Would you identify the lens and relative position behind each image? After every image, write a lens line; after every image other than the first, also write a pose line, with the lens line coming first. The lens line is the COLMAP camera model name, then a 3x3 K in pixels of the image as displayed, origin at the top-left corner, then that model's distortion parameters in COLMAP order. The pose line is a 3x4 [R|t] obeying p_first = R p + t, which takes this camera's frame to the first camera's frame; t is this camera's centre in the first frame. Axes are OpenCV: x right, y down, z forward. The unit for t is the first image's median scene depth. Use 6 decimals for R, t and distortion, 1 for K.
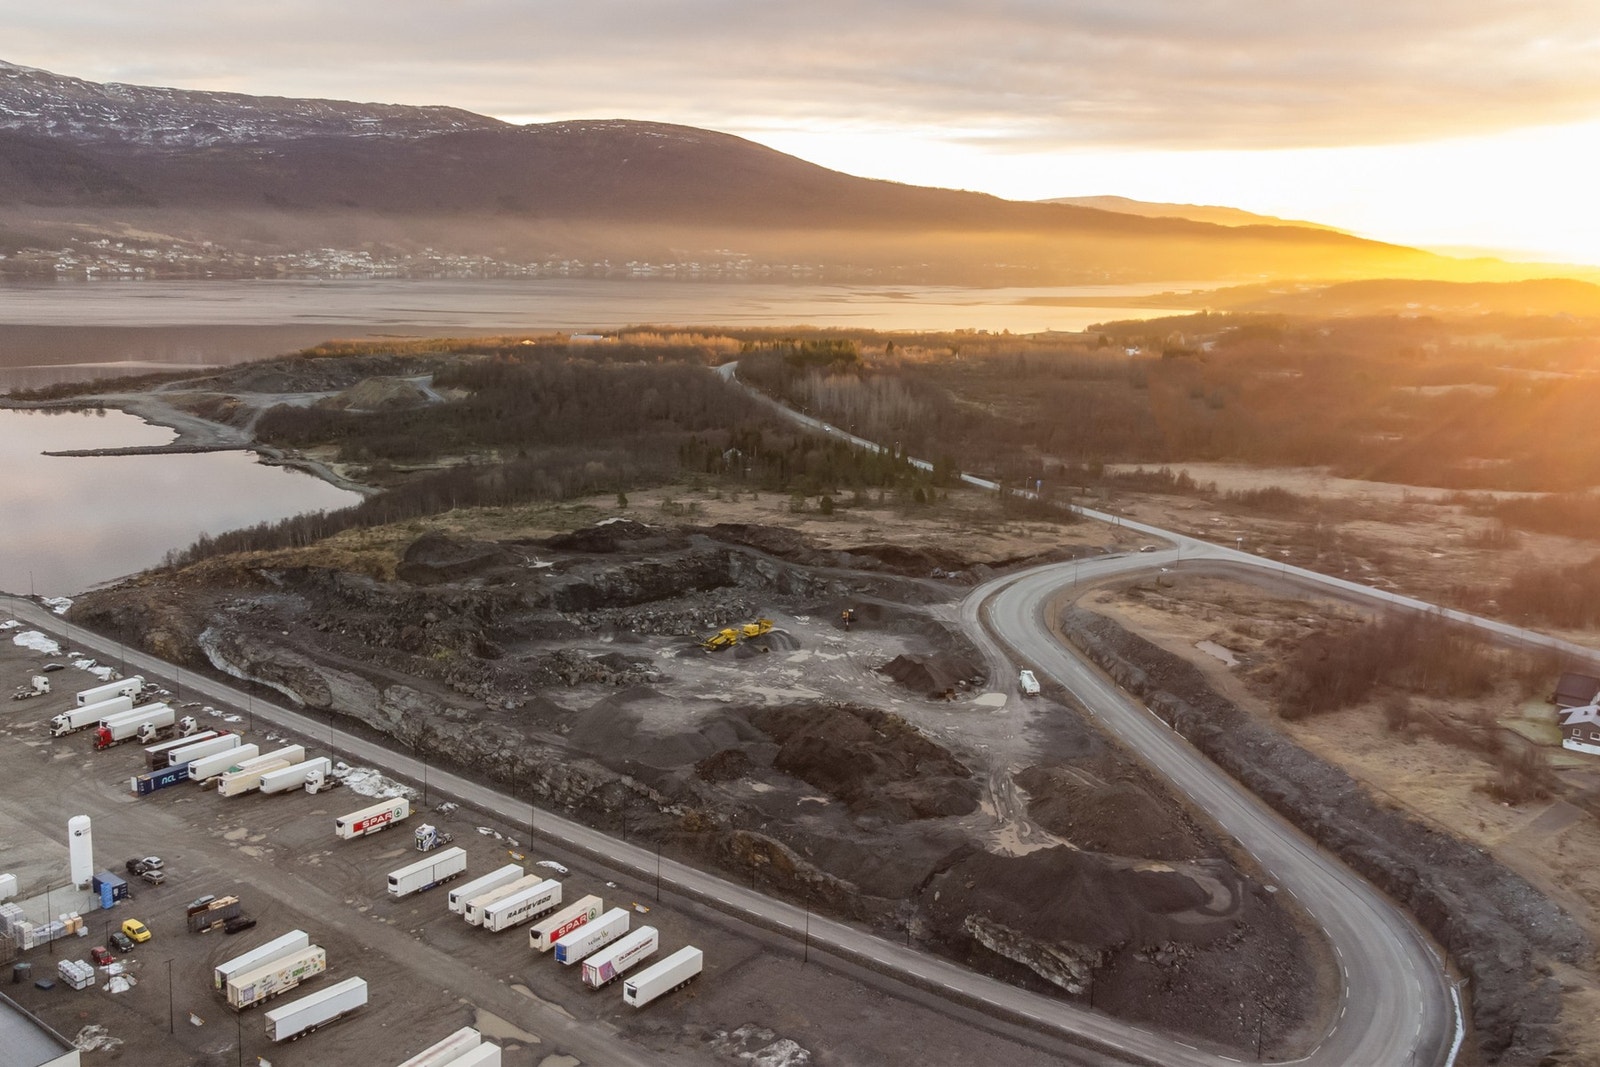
lens RADIAL K [[1433.6, 0, 795.4], [0, 1433.6, 575.7], [0, 0, 1]] dist [0.035304, 0.012735]
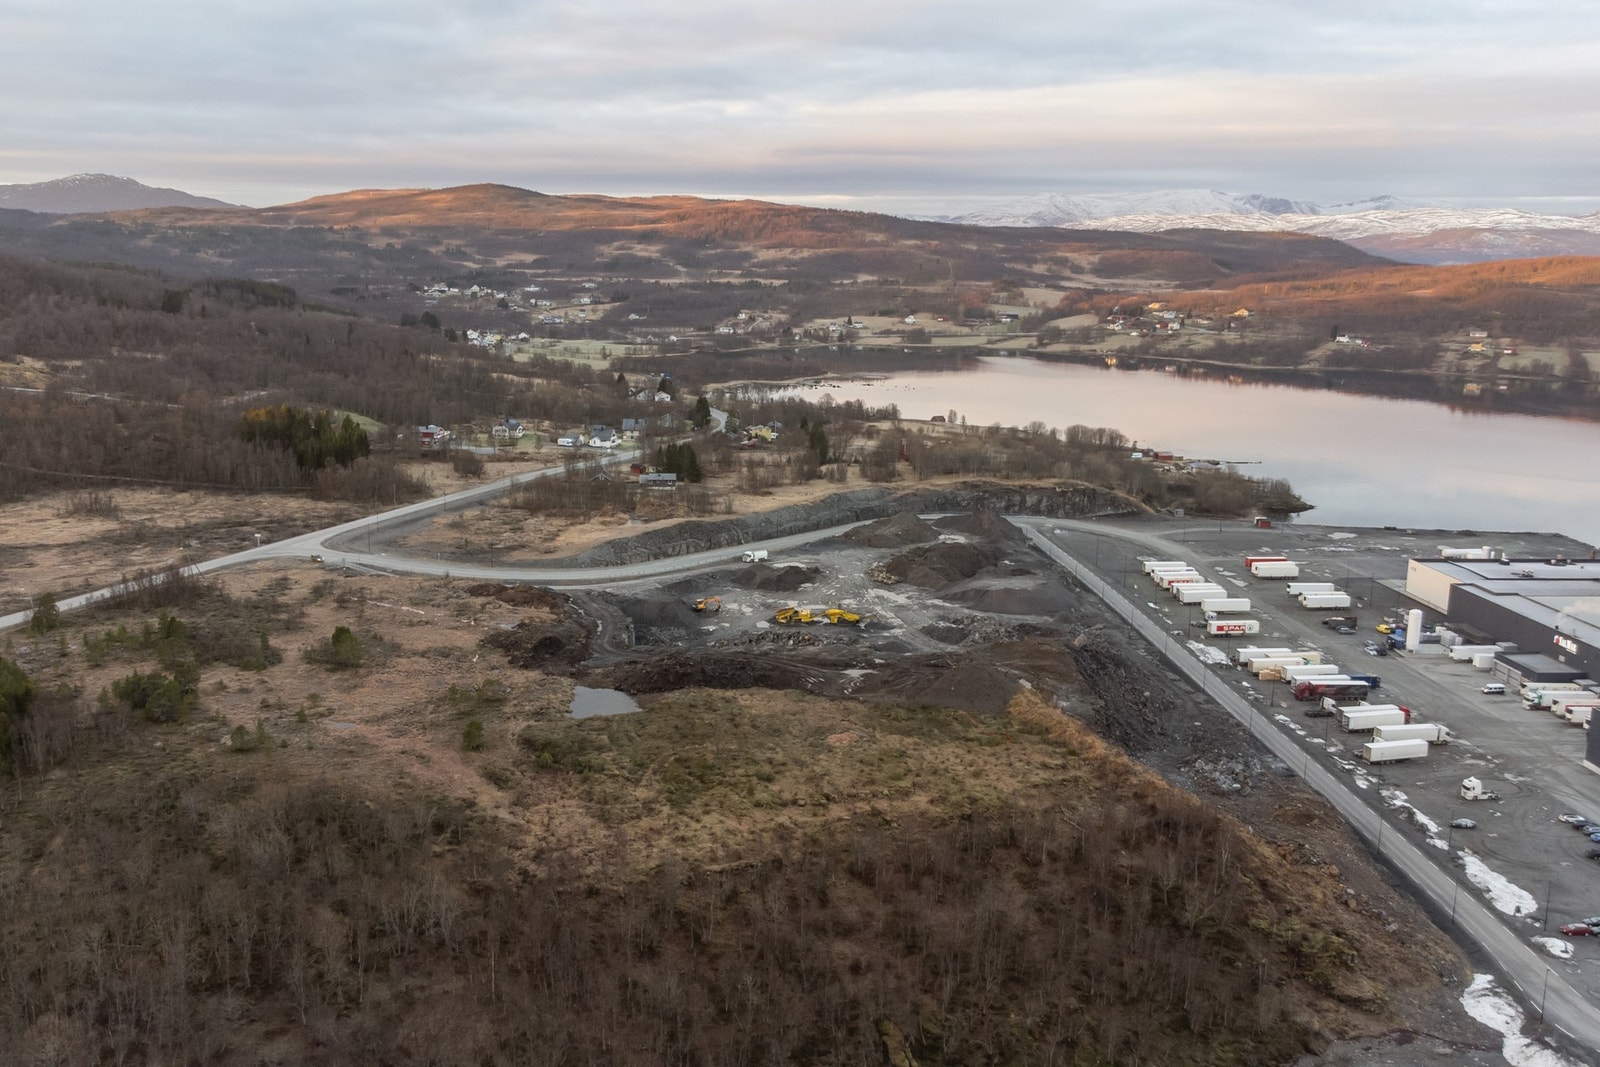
lens RADIAL K [[1433.6, 0, 791.3], [0, 1433.6, 541.7], [0, 0, 1]] dist [0.035304, 0.012735]
pose [[-0.678742, -0.182974, 0.711217, -0.616905], [0.137185, 0.919825, 0.367563, -0.323850], [-0.721449, 0.347049, -0.599223, 1.303525]]
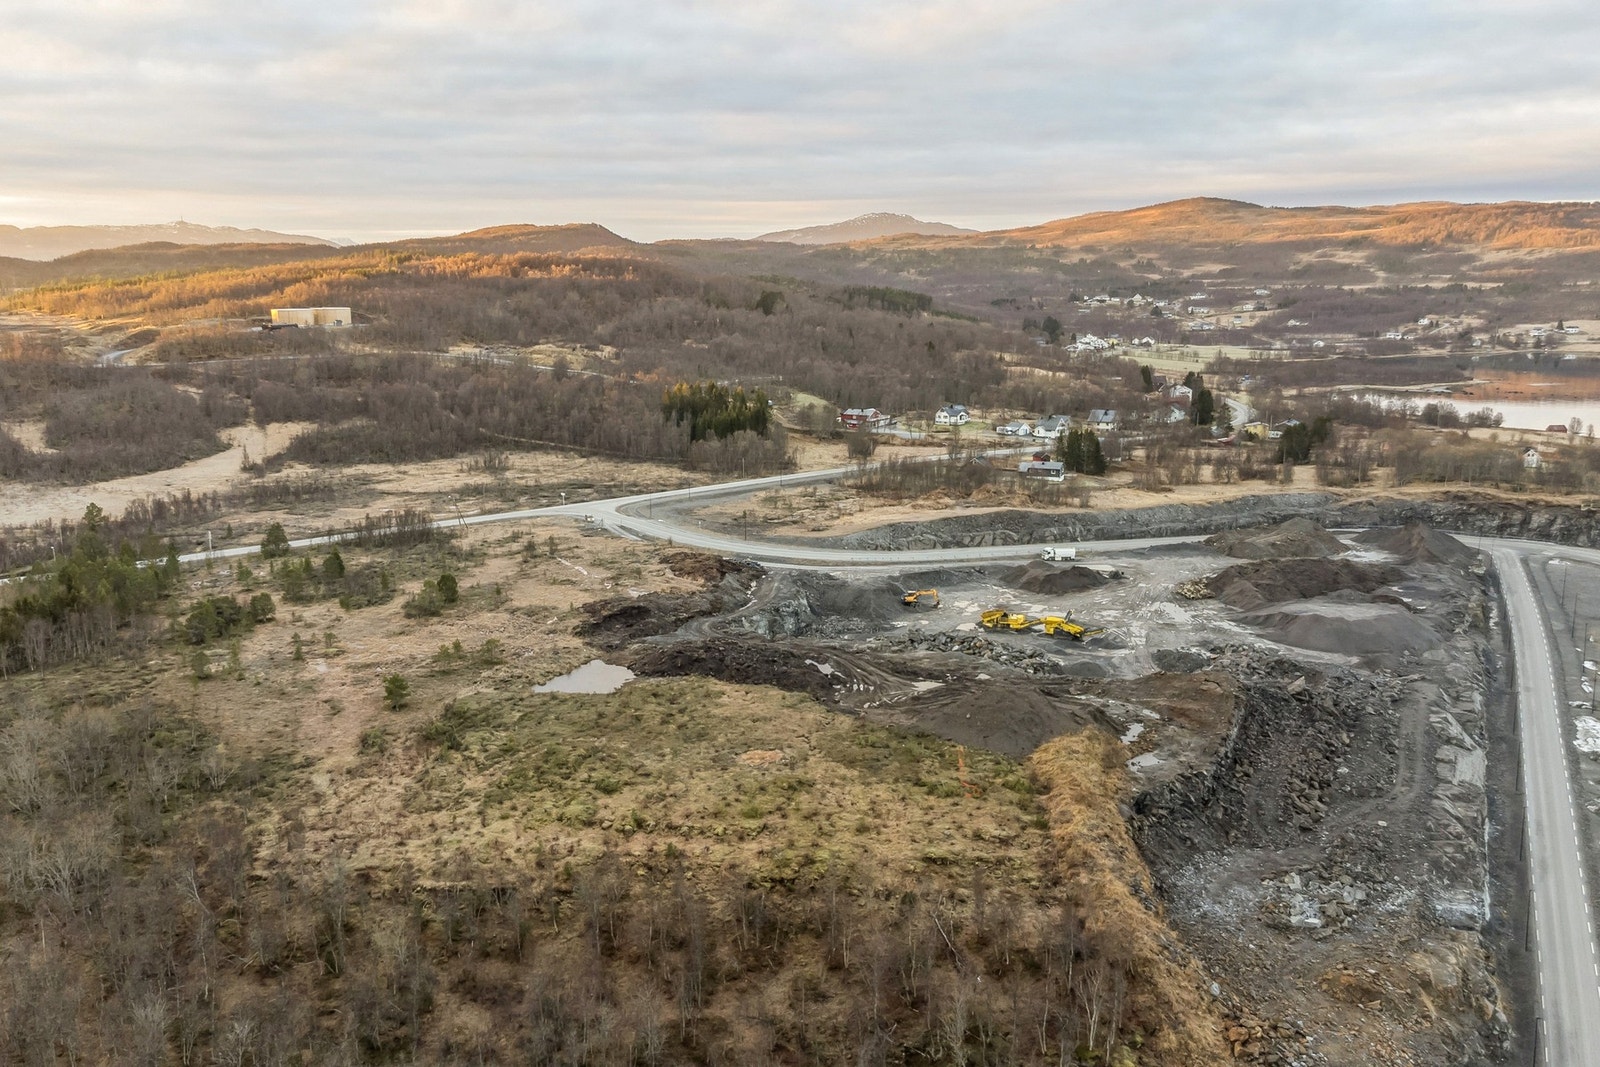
lens RADIAL K [[1433.6, 0, 795.6], [0, 1433.6, 482.7], [0, 0, 1]] dist [0.035304, 0.012735]
pose [[-0.244415, -0.168565, 0.954907, -0.644678], [0.223613, 0.948433, 0.224658, -0.210794], [-0.943535, 0.268440, -0.194118, 1.019328]]
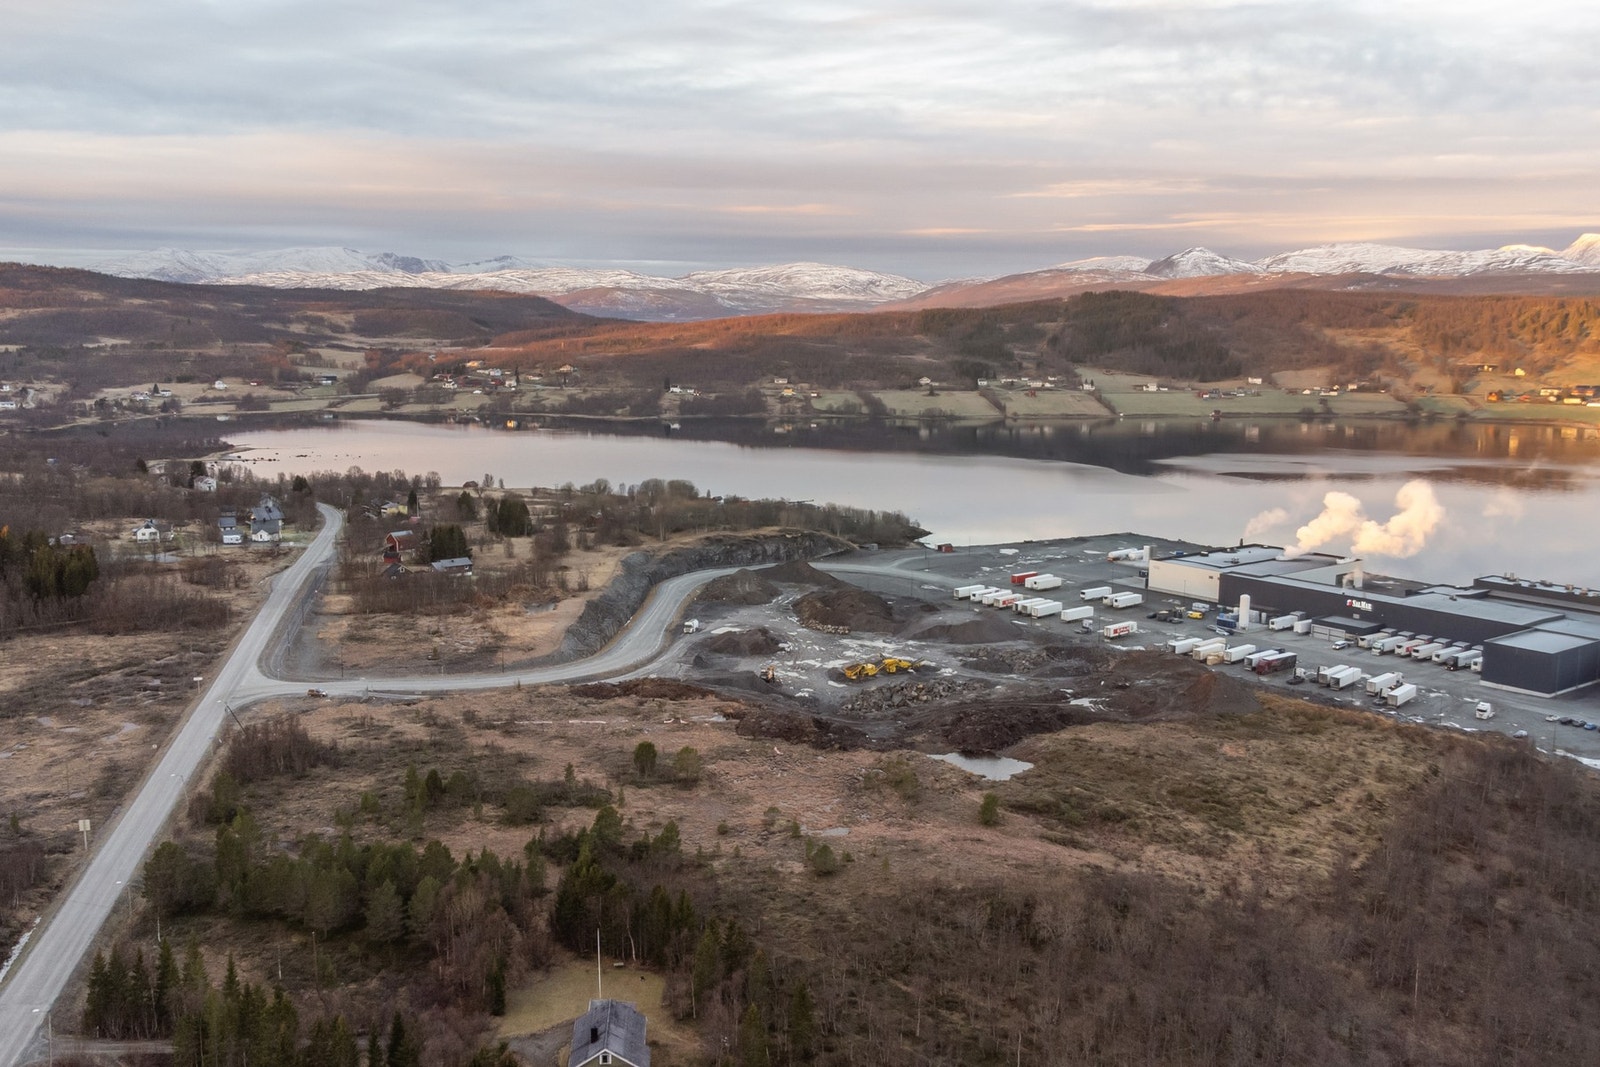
lens RADIAL K [[1433.6, 0, 792.1], [0, 1433.6, 548.4], [0, 0, 1]] dist [0.035304, 0.012735]
pose [[-0.969069, -0.068027, 0.237229, -0.182407], [0.029433, 0.922540, 0.384778, -0.376674], [-0.245028, 0.379859, -0.892002, 1.568910]]
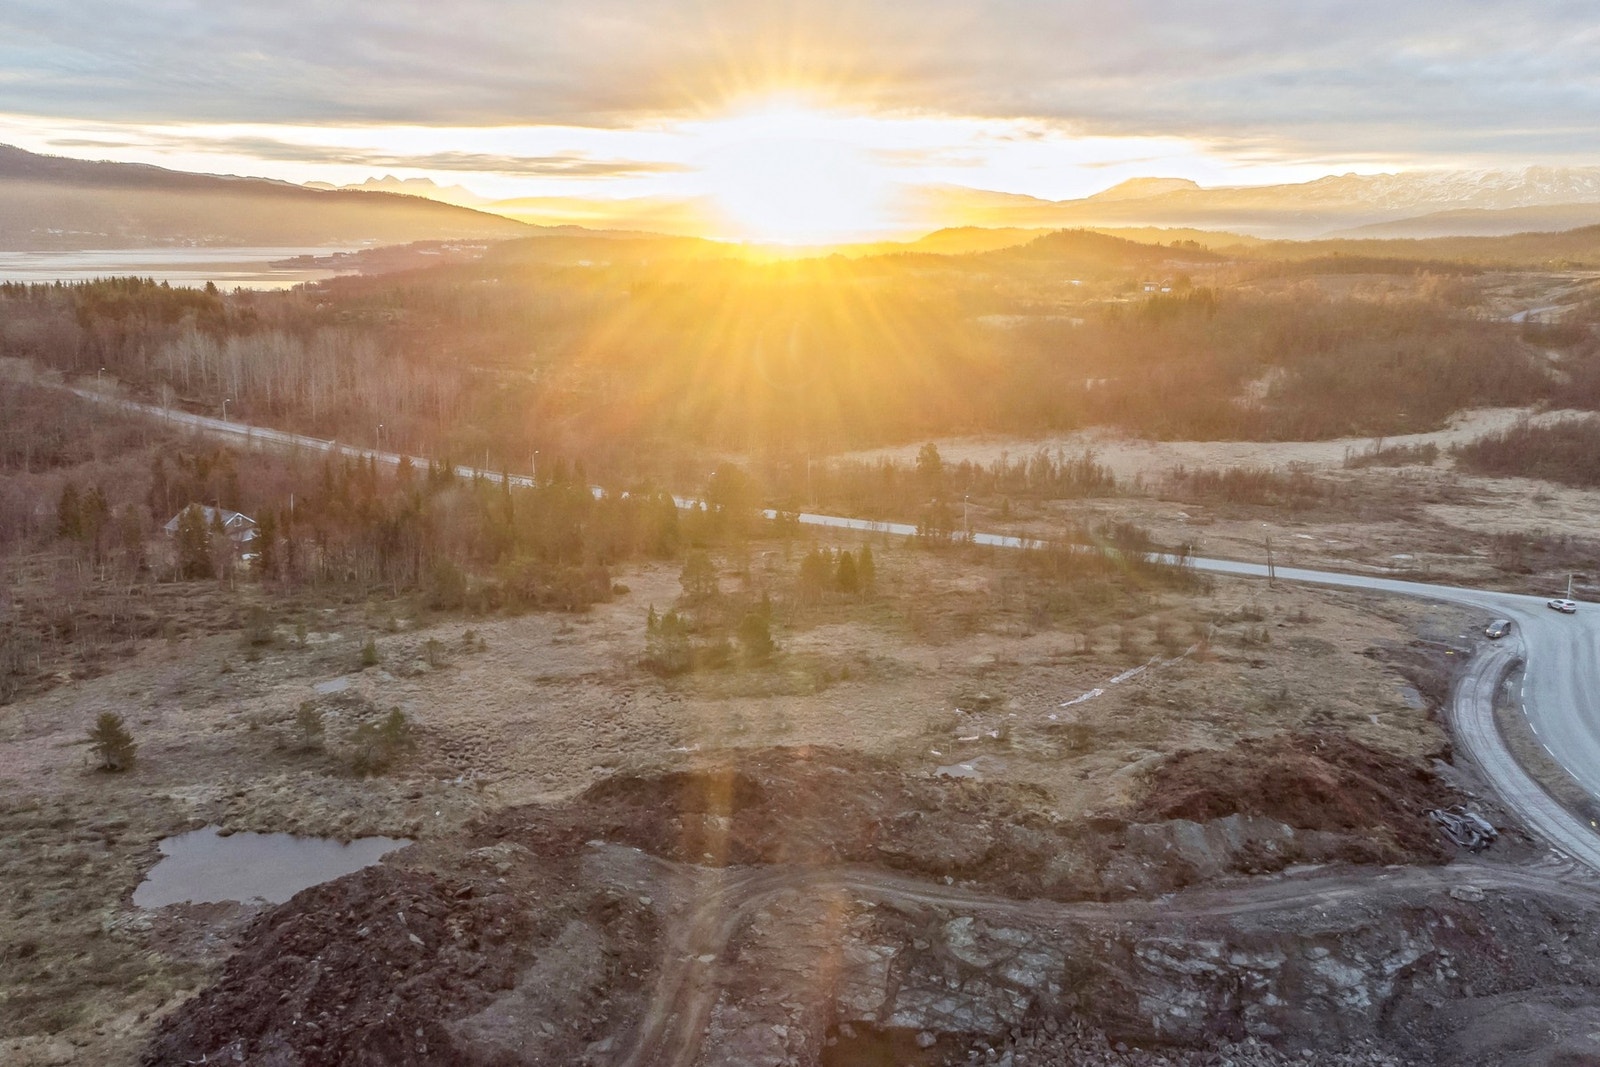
lens RADIAL K [[1433.6, 0, 795.4], [0, 1433.6, 560.6], [0, 0, 1]] dist [0.035304, 0.012735]
pose [[0.806756, -0.141365, 0.573726, -0.183077], [0.139403, 0.989087, 0.047685, -0.089605], [-0.574205, 0.041509, 0.817658, 0.736634]]
